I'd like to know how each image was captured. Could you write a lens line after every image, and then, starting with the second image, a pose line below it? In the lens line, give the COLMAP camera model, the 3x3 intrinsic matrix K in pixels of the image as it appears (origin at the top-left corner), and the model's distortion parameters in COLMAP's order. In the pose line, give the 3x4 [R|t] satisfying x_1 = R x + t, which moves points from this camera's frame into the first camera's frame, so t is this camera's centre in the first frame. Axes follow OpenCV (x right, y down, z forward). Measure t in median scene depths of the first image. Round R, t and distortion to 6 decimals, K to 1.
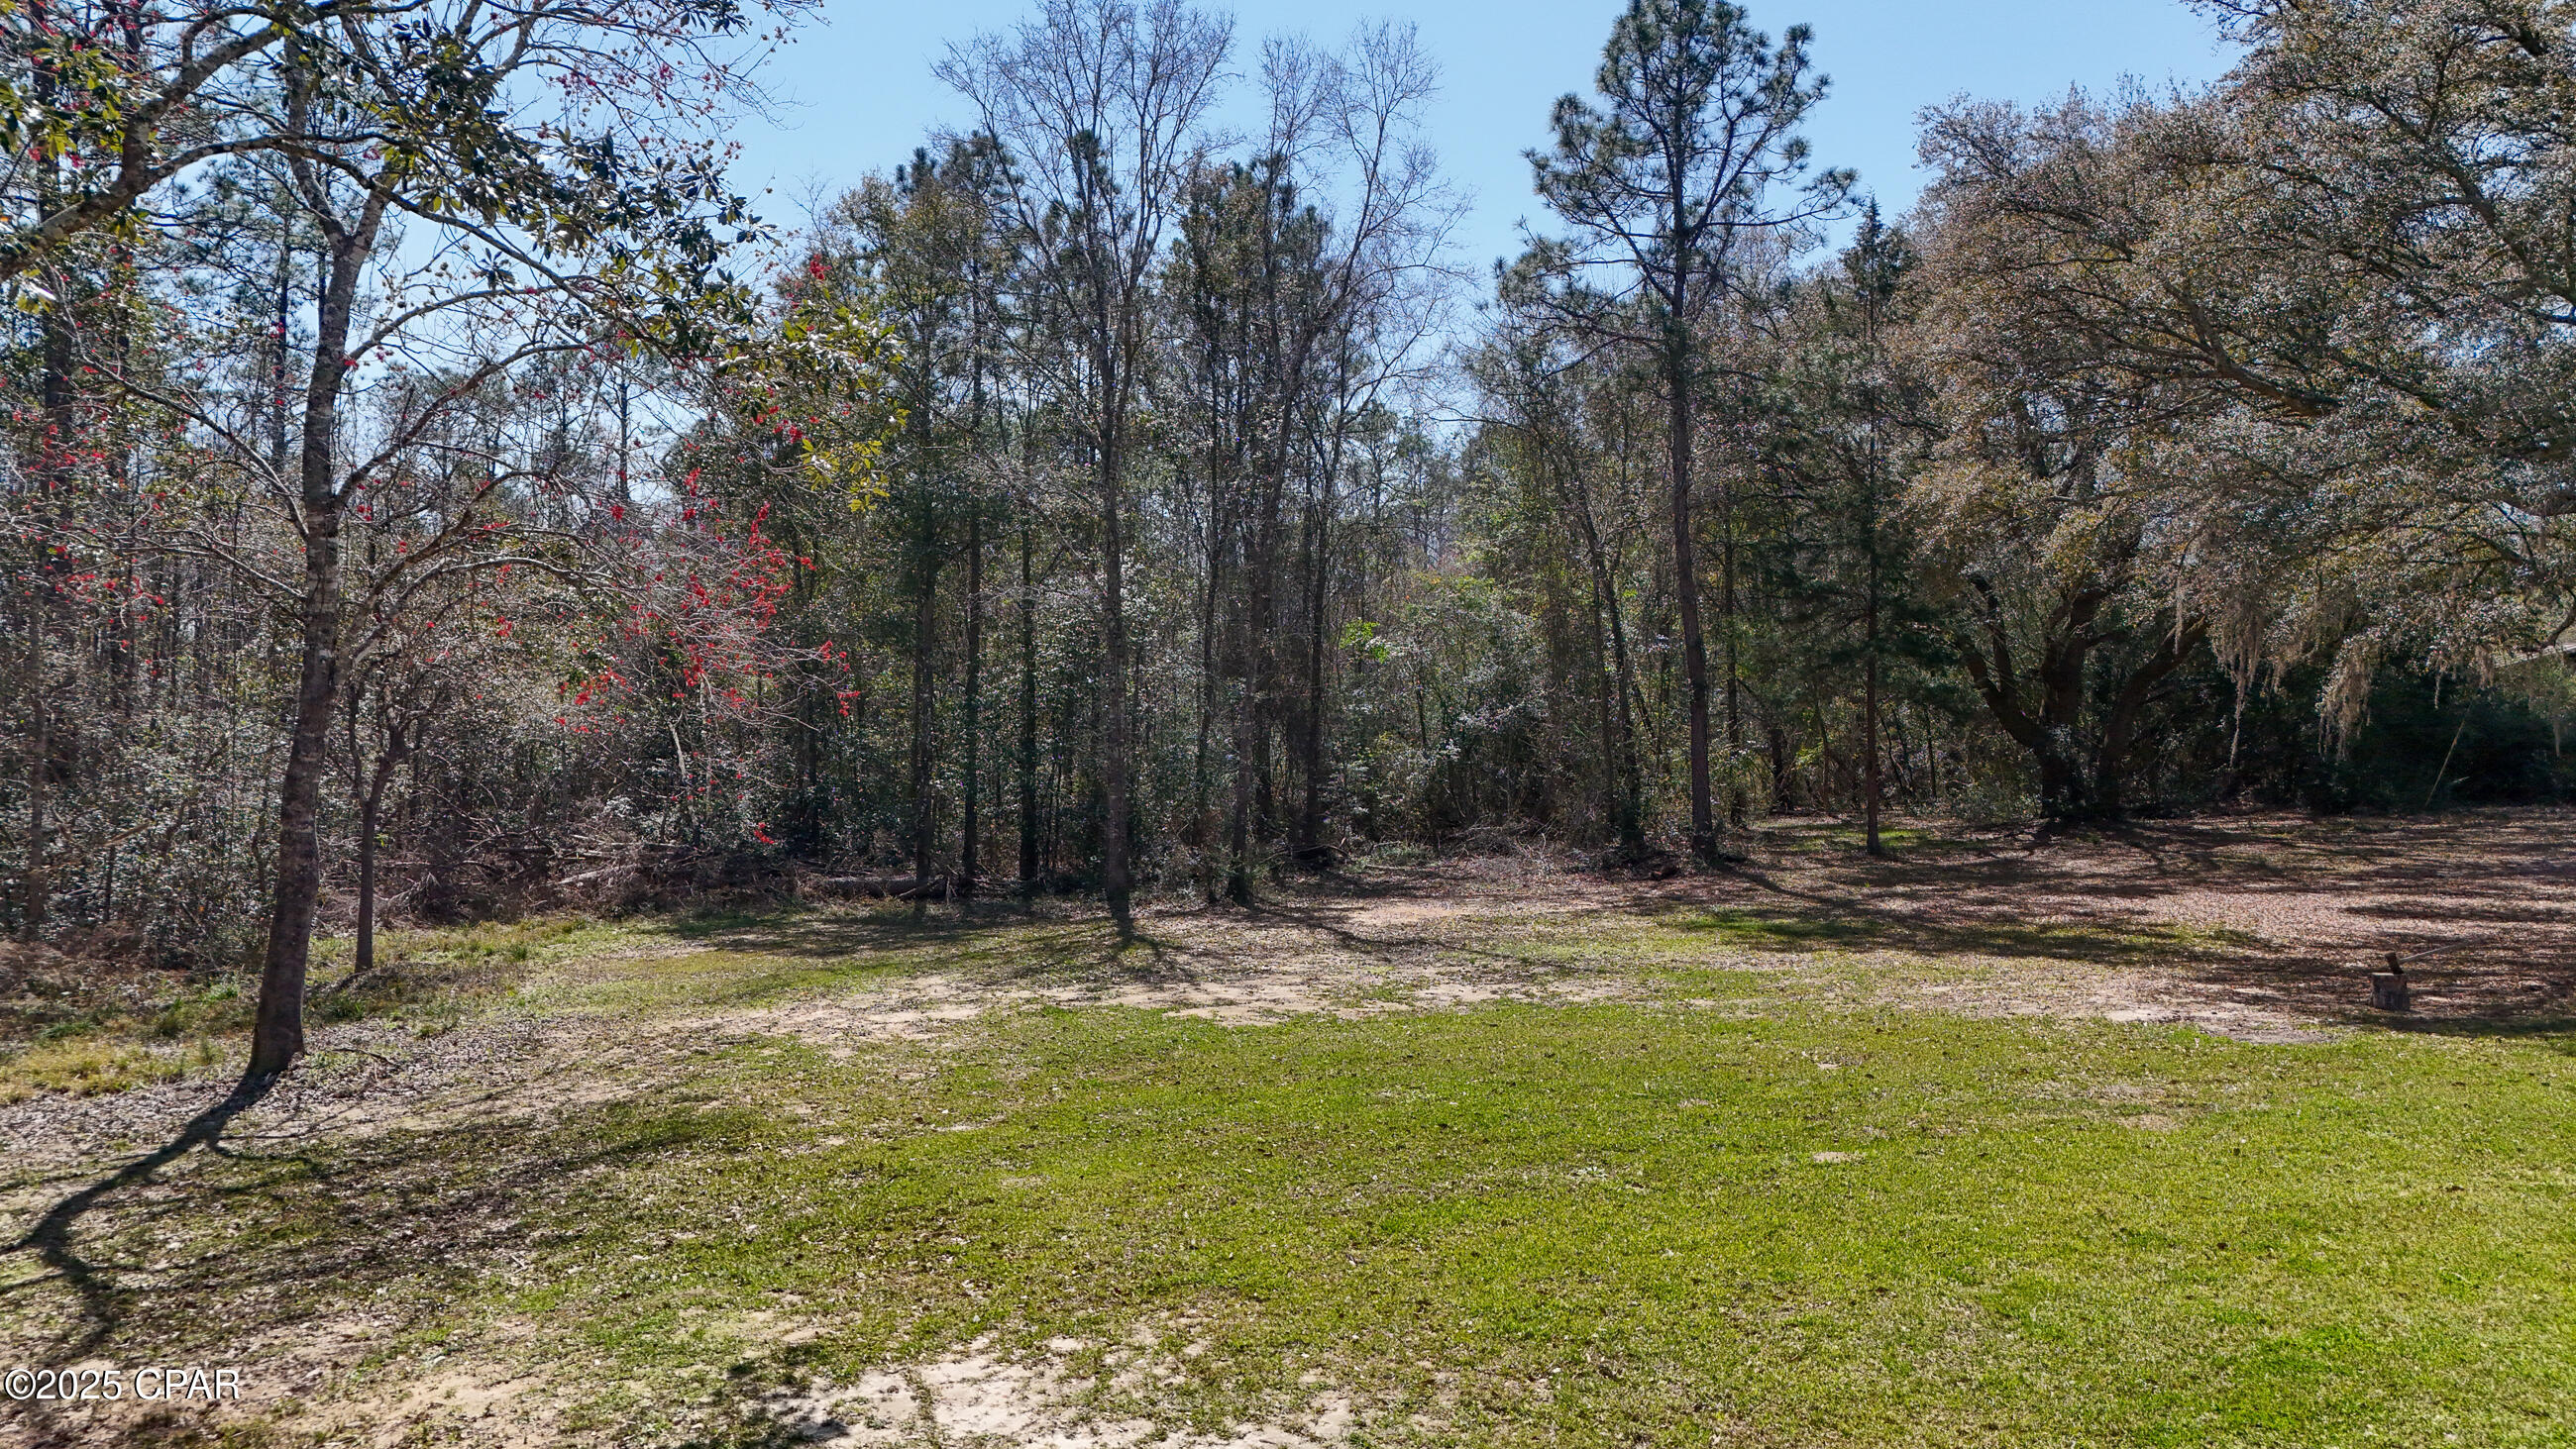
lens RADIAL K [[1861.6, 0, 1282.8], [0, 1861.6, 726.7], [0, 0, 1]] dist [0.065572, -0.054635]
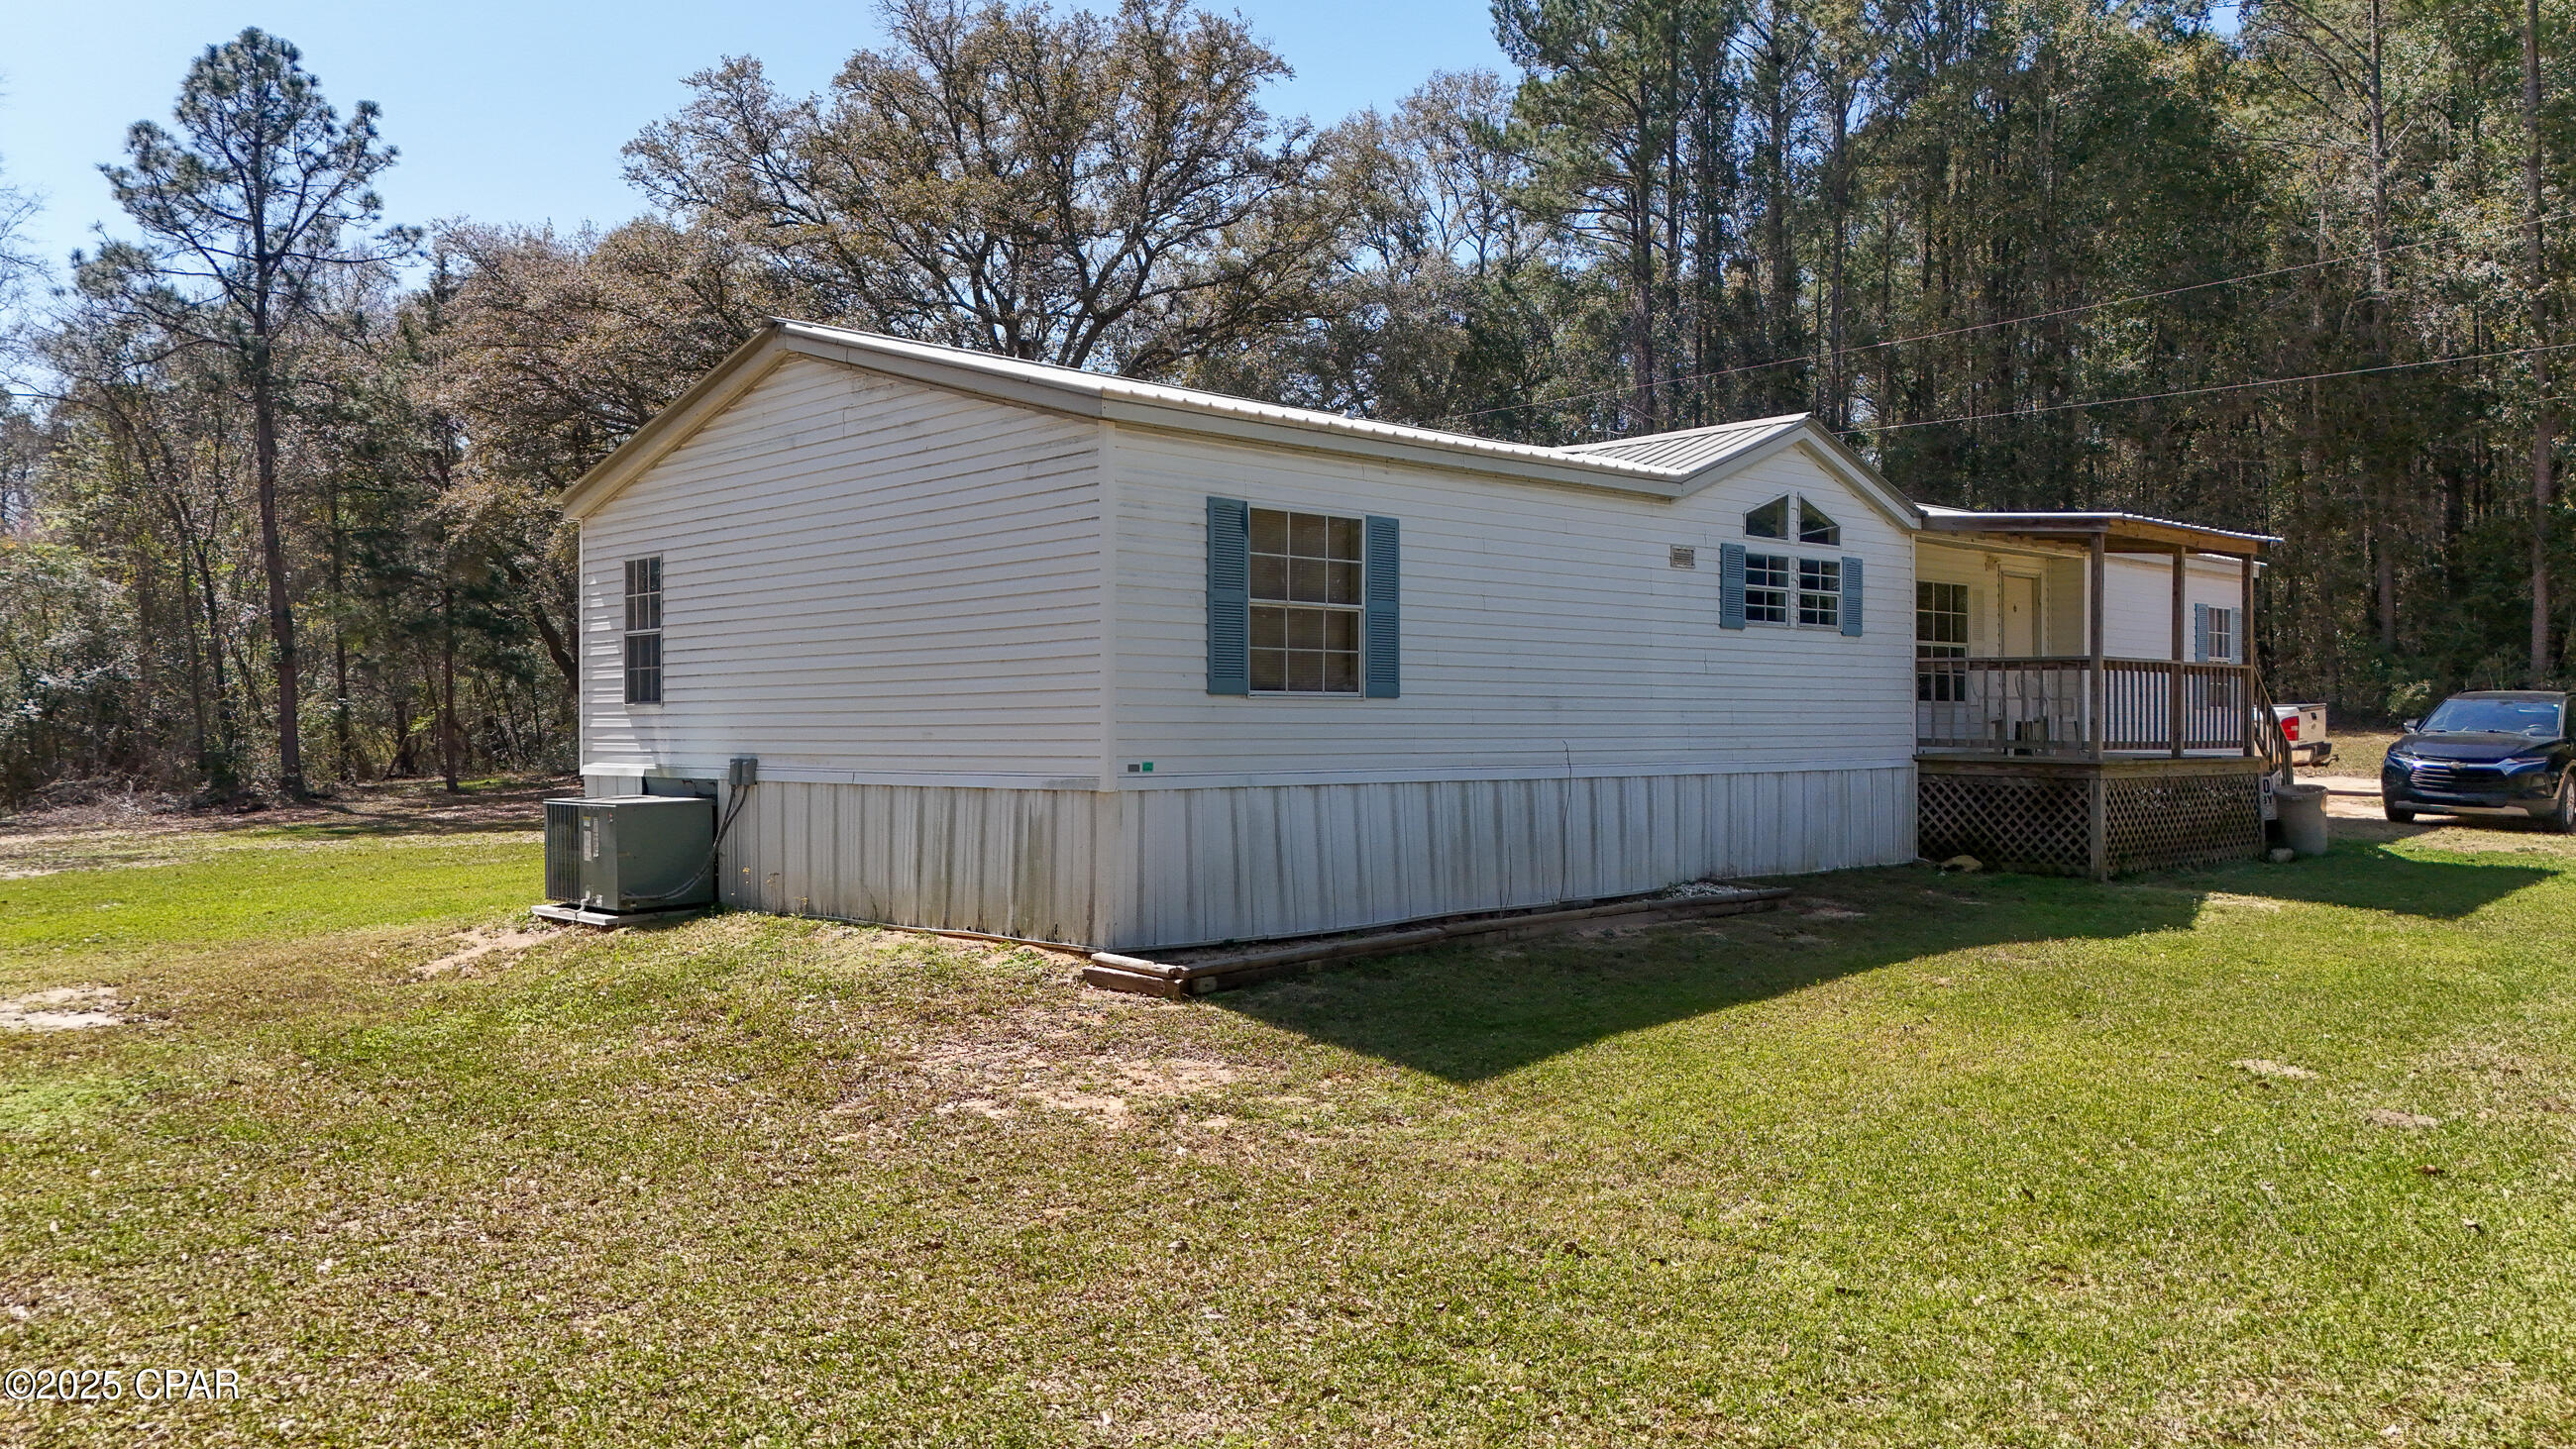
lens RADIAL K [[1861.6, 0, 1282.8], [0, 1861.6, 726.7], [0, 0, 1]] dist [0.065572, -0.054635]
pose [[0.785596, -0.007383, 0.618696, -0.017382], [0.005886, 0.999973, 0.004460, 0.024794], [-0.618712, 0.000138, 0.785618, -0.303633]]
